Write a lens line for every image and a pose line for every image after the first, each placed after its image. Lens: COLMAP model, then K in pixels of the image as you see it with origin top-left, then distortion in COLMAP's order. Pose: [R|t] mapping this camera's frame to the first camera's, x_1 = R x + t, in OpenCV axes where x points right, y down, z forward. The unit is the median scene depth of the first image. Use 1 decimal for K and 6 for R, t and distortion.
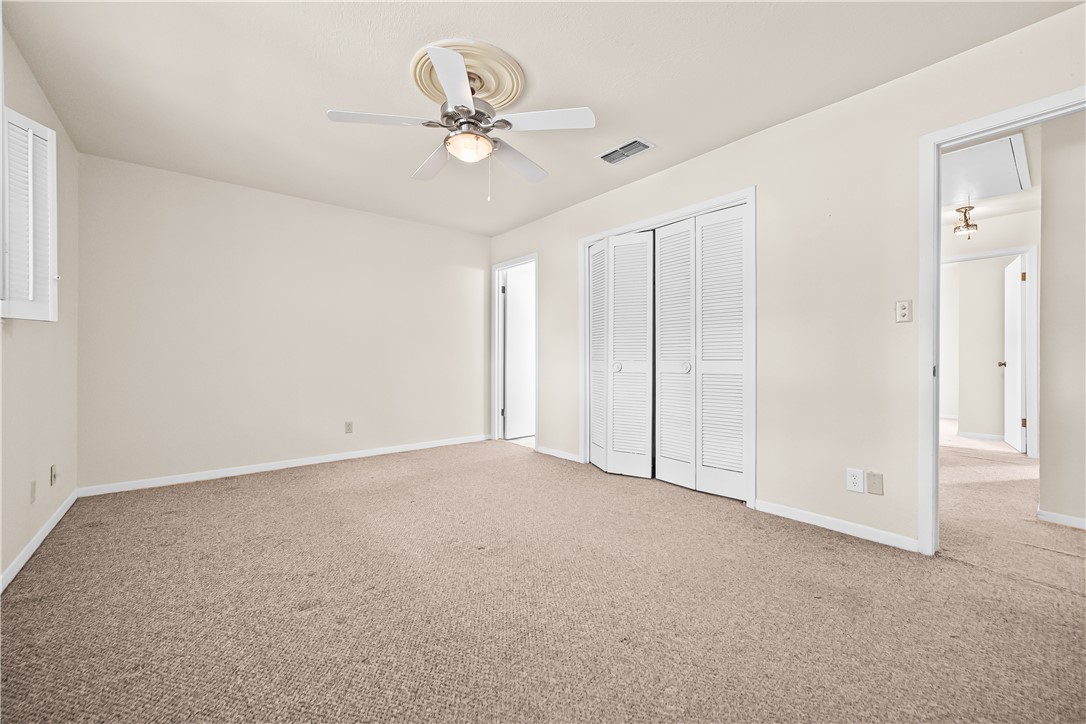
lens RADIAL K [[432.8, 0, 543.9], [0, 432.8, 358.5], [0, 0, 1]] dist [-0.015465, 0.005491]
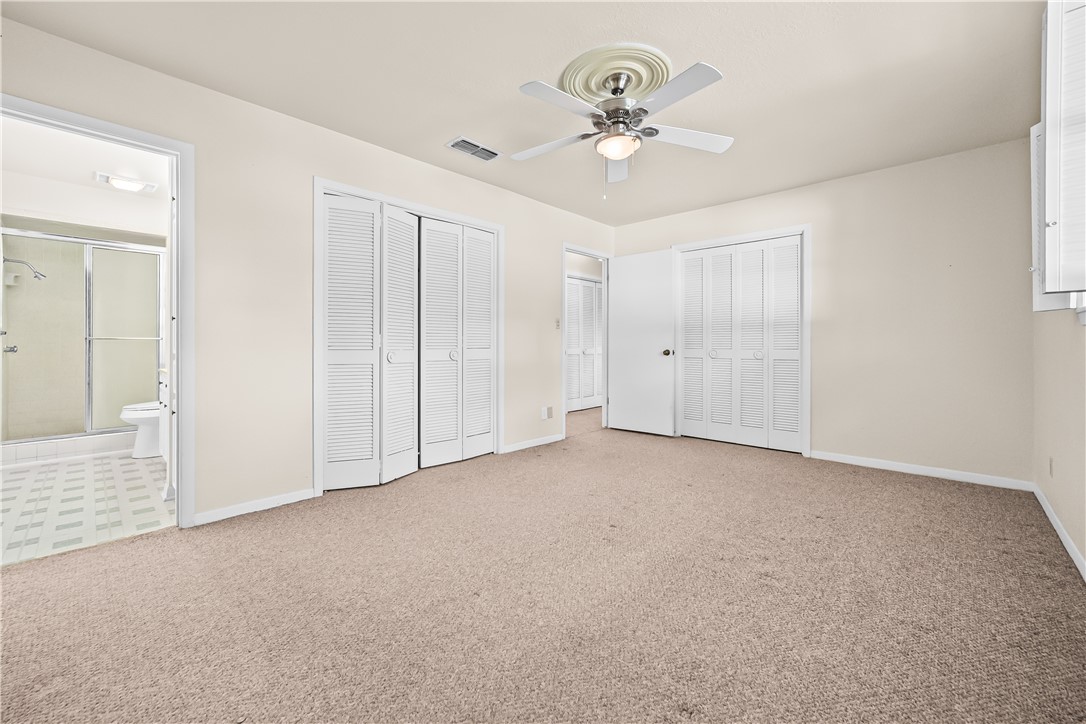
lens RADIAL K [[432.8, 0, 549.2], [0, 432.8, 345.2], [0, 0, 1]] dist [-0.015465, 0.005491]
pose [[-0.125204, 0.004362, 0.992121, -0.772974], [0.003109, 0.999987, -0.004004, 0.000244], [-0.992126, 0.002583, -0.125216, 0.844912]]
